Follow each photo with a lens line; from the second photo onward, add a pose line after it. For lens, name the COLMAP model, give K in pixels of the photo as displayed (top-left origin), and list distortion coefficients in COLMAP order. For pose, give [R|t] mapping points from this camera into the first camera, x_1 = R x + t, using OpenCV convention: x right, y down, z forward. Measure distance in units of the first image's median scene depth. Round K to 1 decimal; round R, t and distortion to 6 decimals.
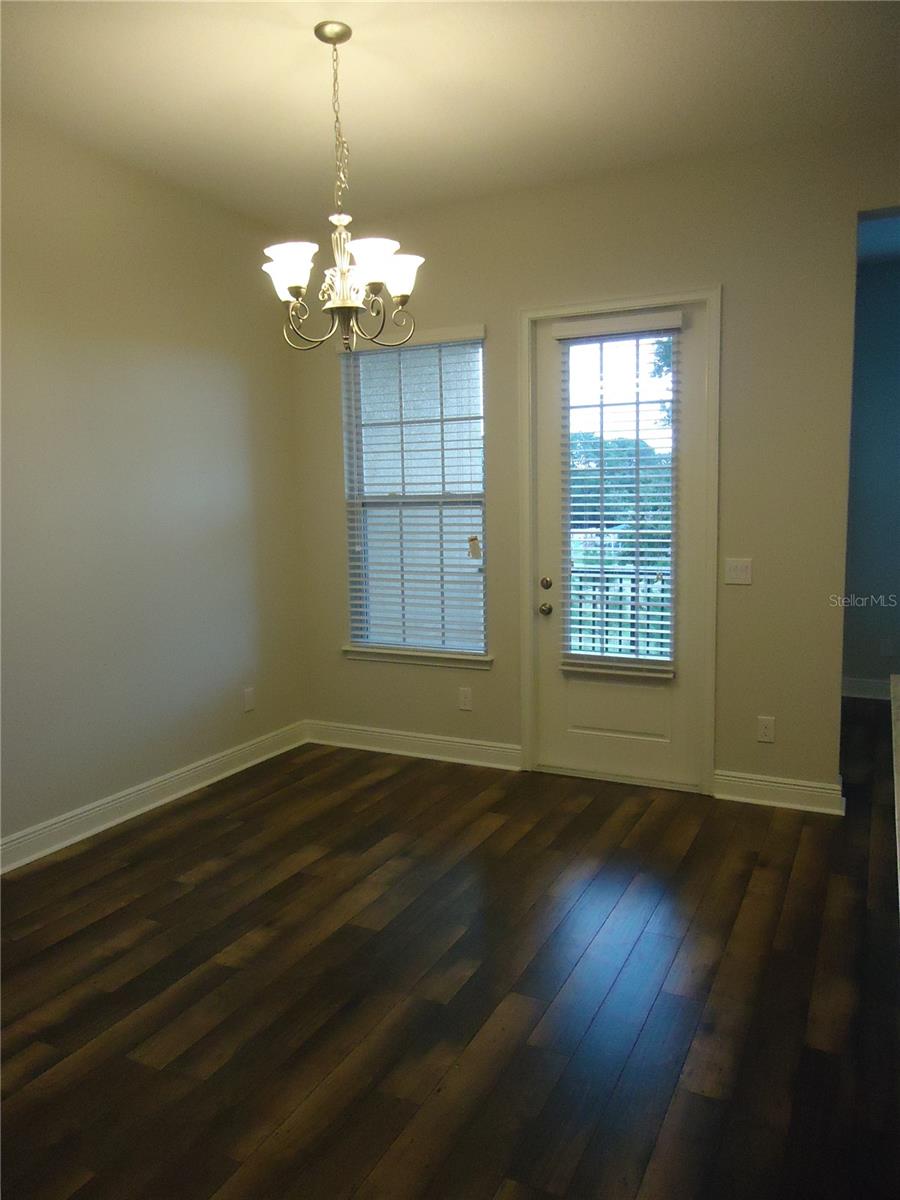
lens RADIAL K [[865.4, 0, 447.8], [0, 865.4, 602.3], [0, 0, 1]] dist [-0.033822, -0.008464]
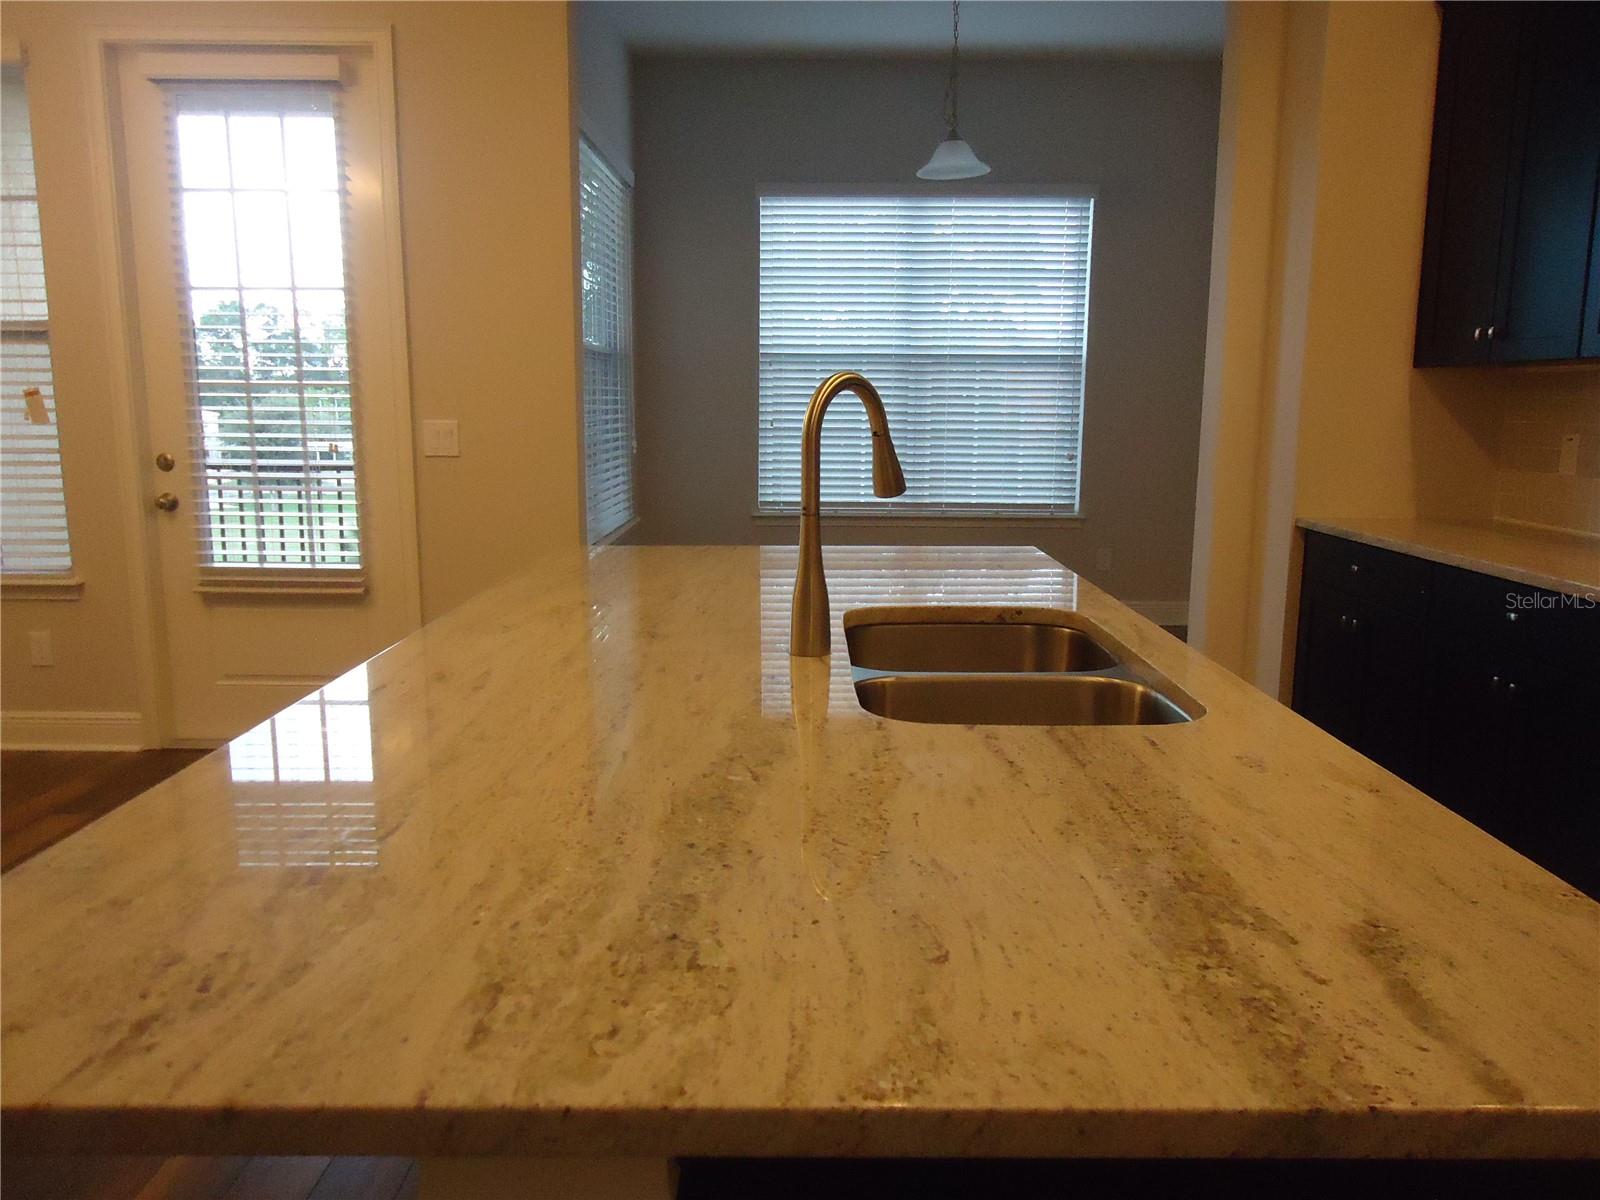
lens RADIAL K [[1242.0, 0, 802.3], [0, 1242.0, 564.7], [0, 0, 1]] dist [-0.006580, 0.003790]
pose [[0.891487, -0.057688, 0.449358, 0.118071], [0.029902, 0.997189, 0.068697, 0.005533], [-0.452058, -0.047806, 0.890706, -0.052942]]
